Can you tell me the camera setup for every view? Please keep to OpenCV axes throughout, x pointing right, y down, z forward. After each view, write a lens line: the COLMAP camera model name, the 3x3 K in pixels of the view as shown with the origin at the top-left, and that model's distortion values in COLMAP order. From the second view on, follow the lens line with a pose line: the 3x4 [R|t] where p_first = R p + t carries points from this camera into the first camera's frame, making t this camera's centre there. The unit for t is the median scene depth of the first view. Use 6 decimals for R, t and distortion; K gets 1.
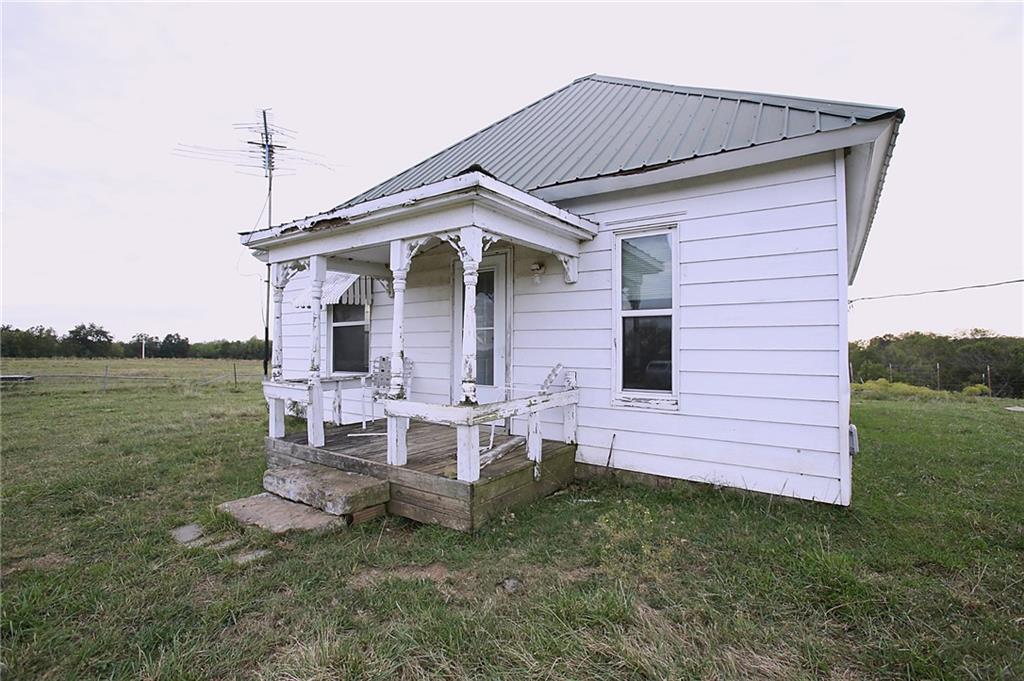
lens RADIAL K [[522.1, 0, 512.0], [0, 522.1, 340.5], [0, 0, 1]] dist [-0.002461, -0.000327]
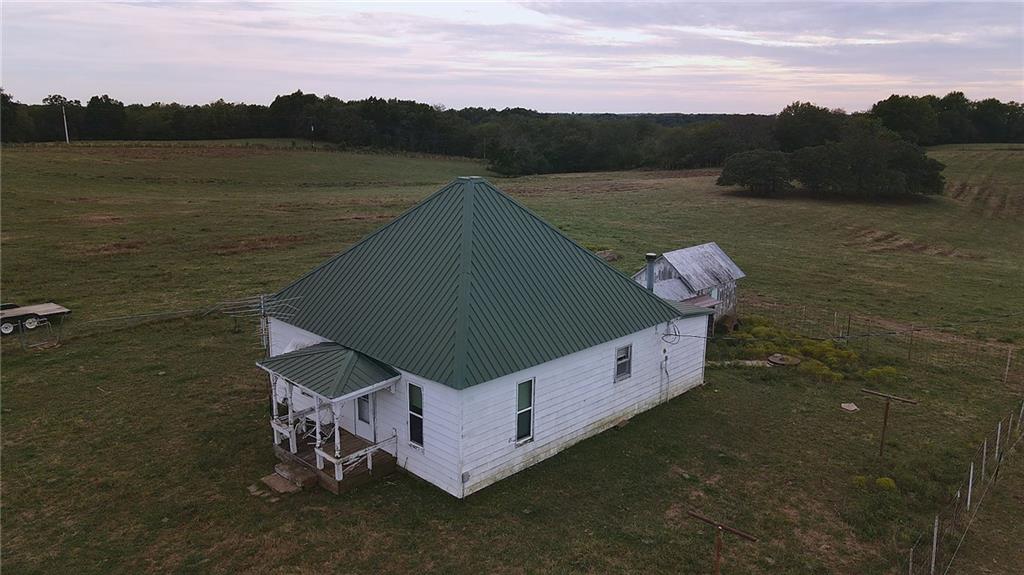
lens RADIAL K [[798.1, 0, 512.0], [0, 798.1, 287.5], [0, 0, 1]] dist [-0.004181, 0.000805]
pose [[0.993152, 0.030970, -0.112652, 1.362692], [-0.008458, 0.980755, 0.195059, -1.695508], [0.116525, -0.192770, 0.974301, -3.120428]]
